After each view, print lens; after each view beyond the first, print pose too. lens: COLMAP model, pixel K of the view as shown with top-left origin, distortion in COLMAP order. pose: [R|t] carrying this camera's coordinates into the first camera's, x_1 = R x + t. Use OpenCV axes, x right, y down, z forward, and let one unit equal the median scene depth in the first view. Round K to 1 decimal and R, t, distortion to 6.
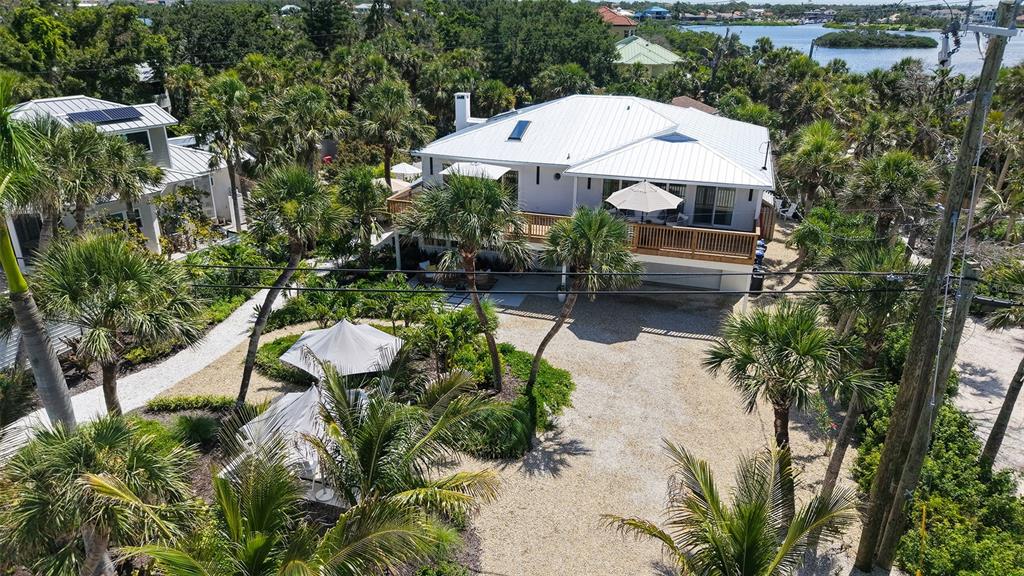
lens RADIAL K [[702.2, 0, 512.0], [0, 702.2, 288.0], [0, 0, 1]] dist [-0.005949, -0.001040]
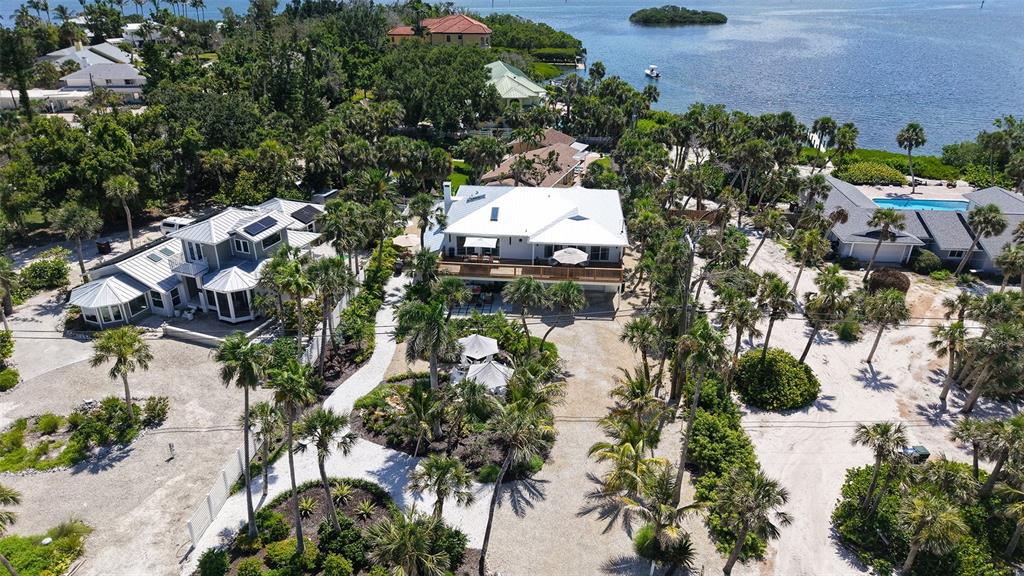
lens RADIAL K [[762.0, 0, 512.0], [0, 762.0, 288.0], [0, 0, 1]] dist [0.000410, -0.000463]
pose [[0.968353, -0.104324, 0.226734, -0.479471], [0.085289, 0.992080, 0.092216, -0.242416], [-0.234559, -0.069960, 0.969581, -1.106719]]
